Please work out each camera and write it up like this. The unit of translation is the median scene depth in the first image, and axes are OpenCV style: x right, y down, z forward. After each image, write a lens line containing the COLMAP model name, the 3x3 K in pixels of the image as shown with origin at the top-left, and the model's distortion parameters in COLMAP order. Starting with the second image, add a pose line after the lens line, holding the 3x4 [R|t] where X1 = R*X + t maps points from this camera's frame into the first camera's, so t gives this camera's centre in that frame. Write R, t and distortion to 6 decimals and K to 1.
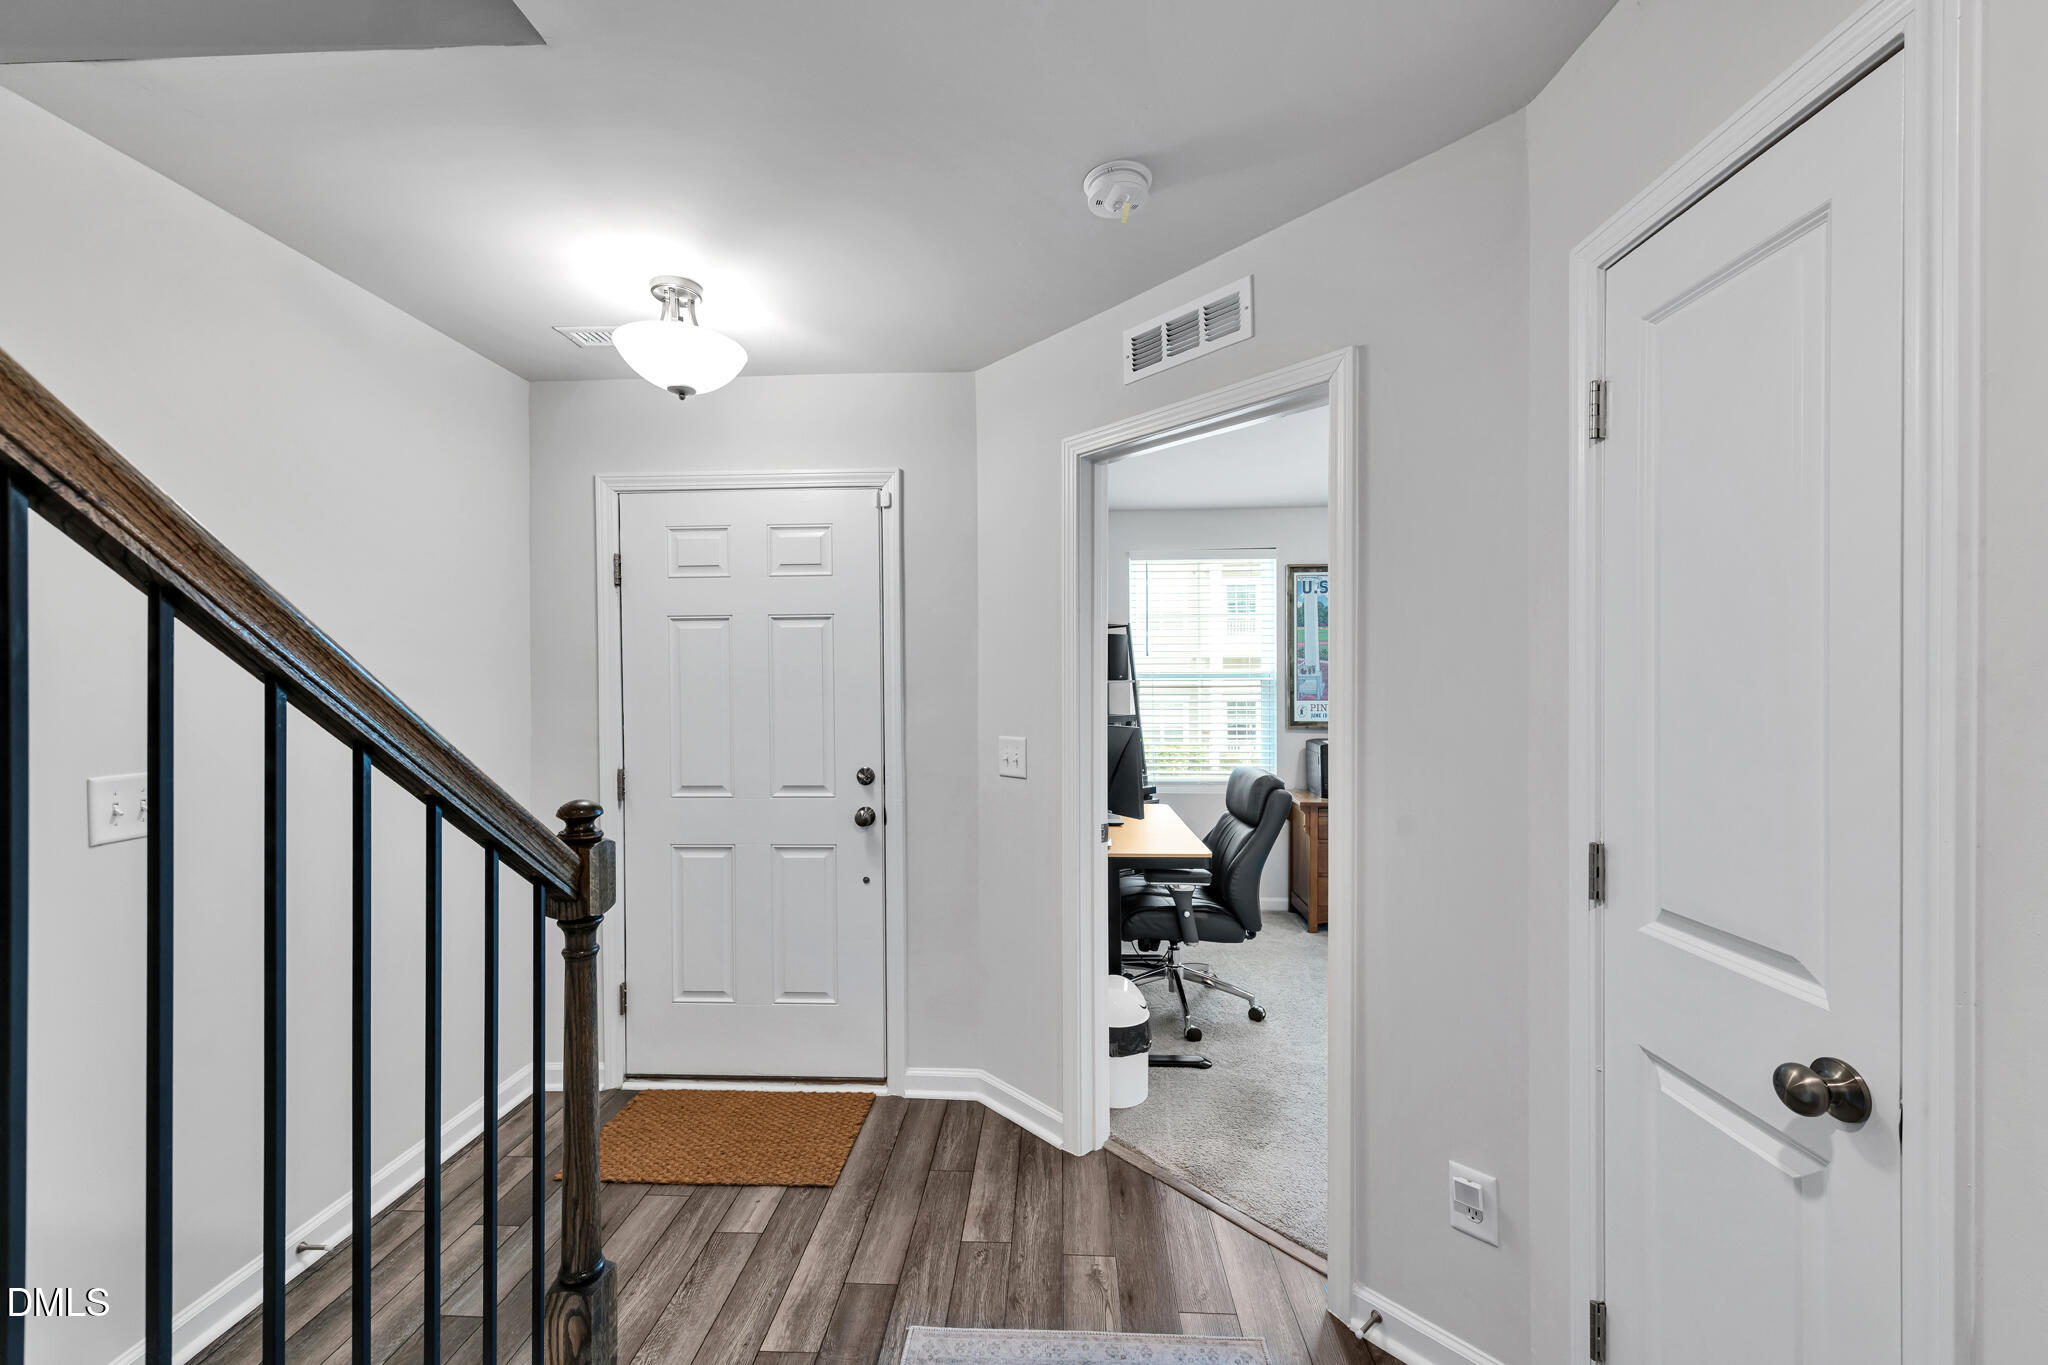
lens RADIAL K [[801.0, 0, 1023.5], [0, 801.0, 682.4], [0, 0, 1]] dist [0.002260, 0.000102]
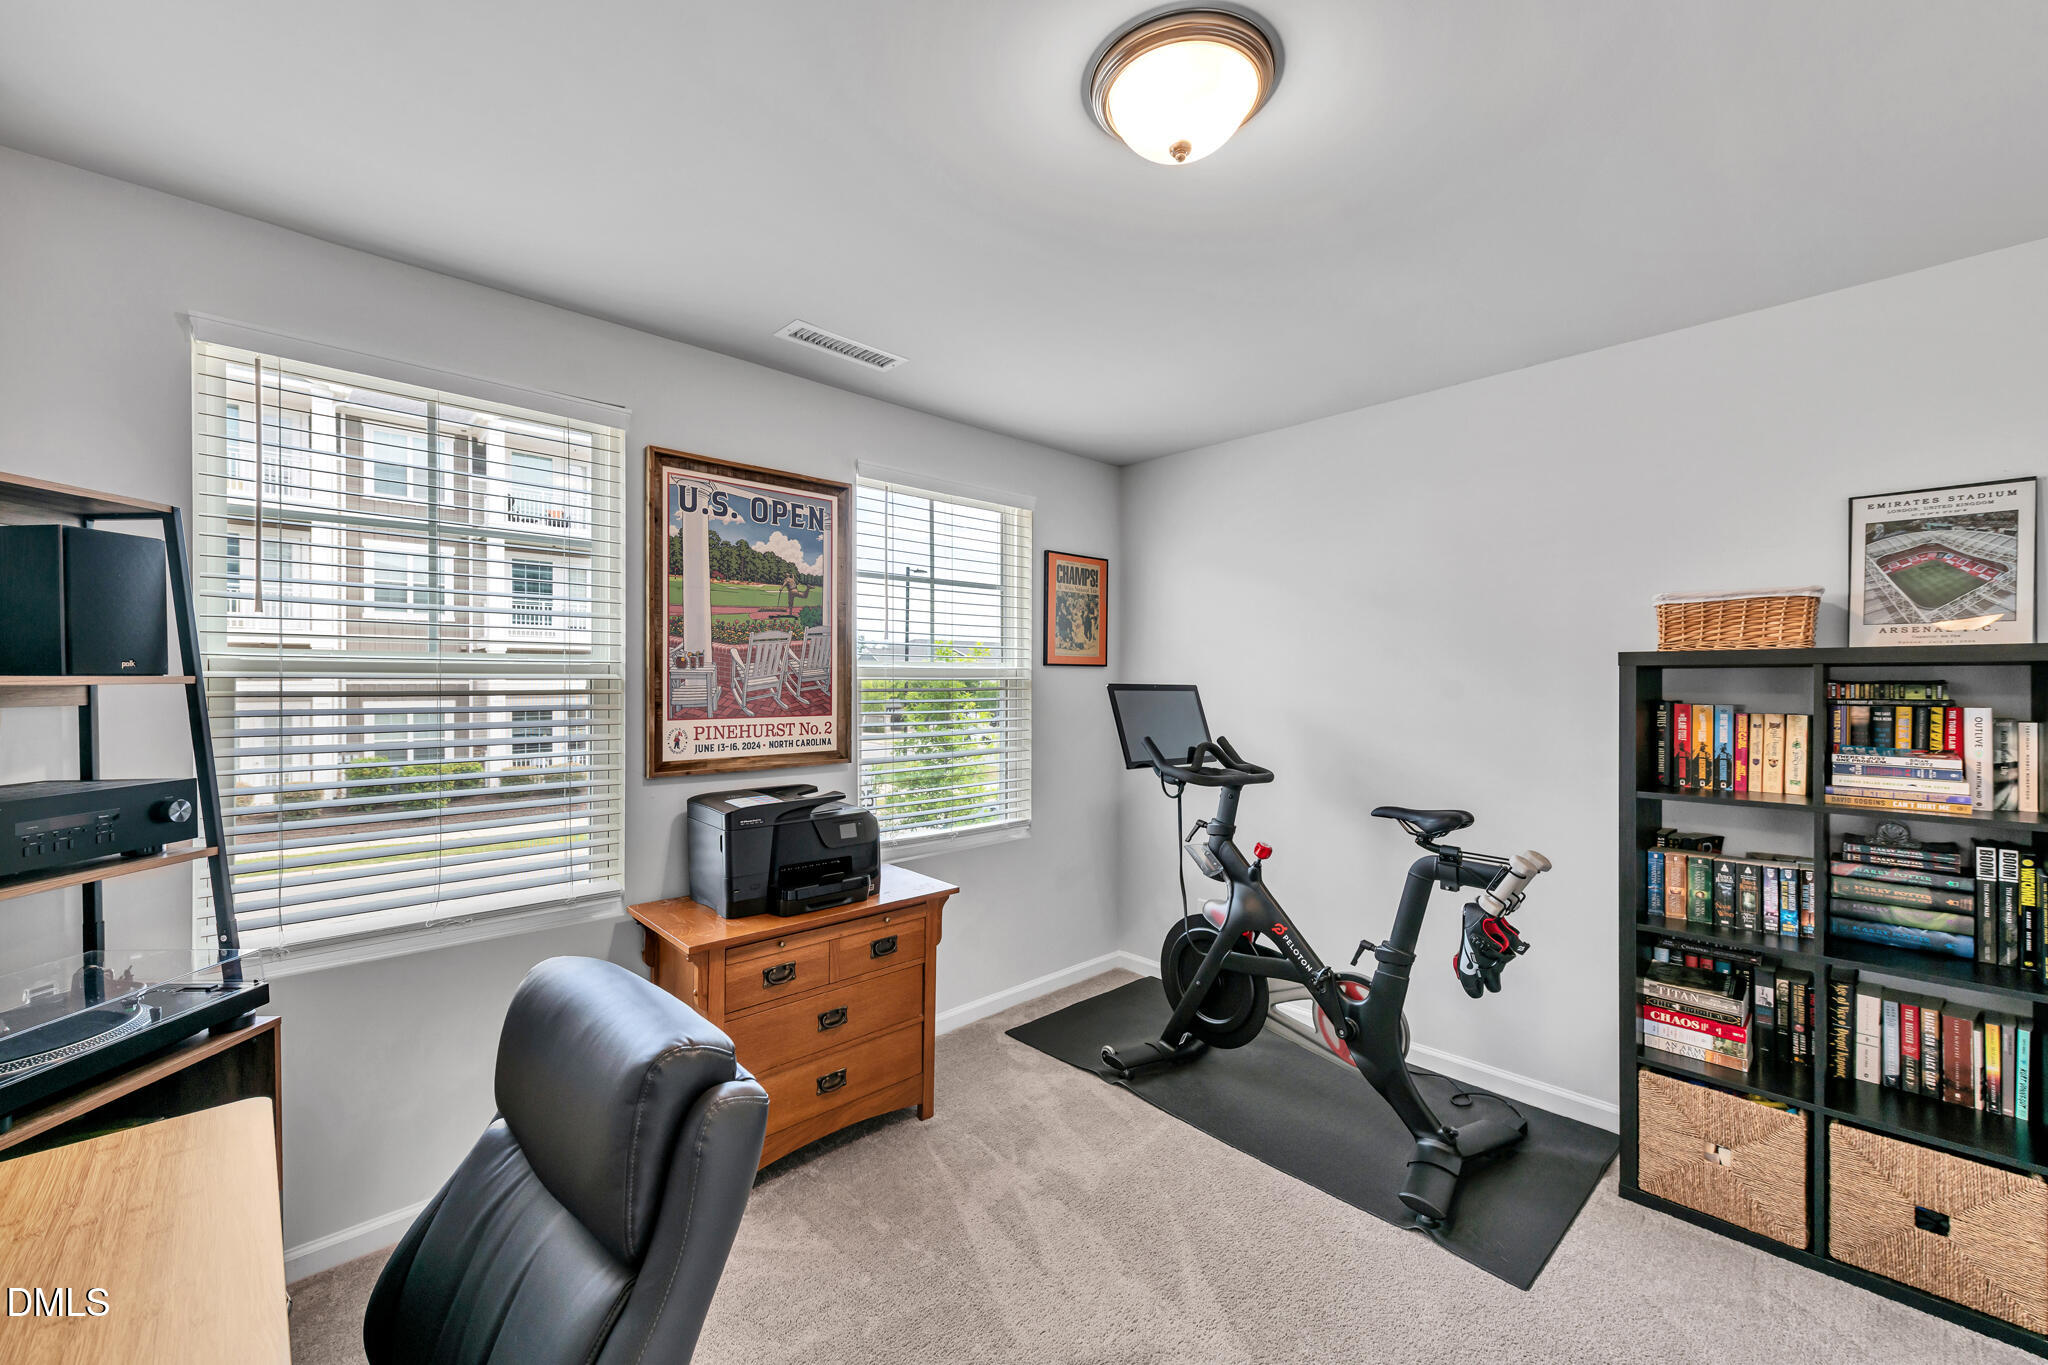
lens RADIAL K [[801.0, 0, 1023.0], [0, 801.0, 682.8], [0, 0, 1]] dist [0.002260, 0.000102]
pose [[0.685131, 0.005790, 0.728397, 0.128187], [-0.005505, 0.999981, -0.002772, -0.000860], [-0.728399, -0.002111, 0.685150, 0.494431]]
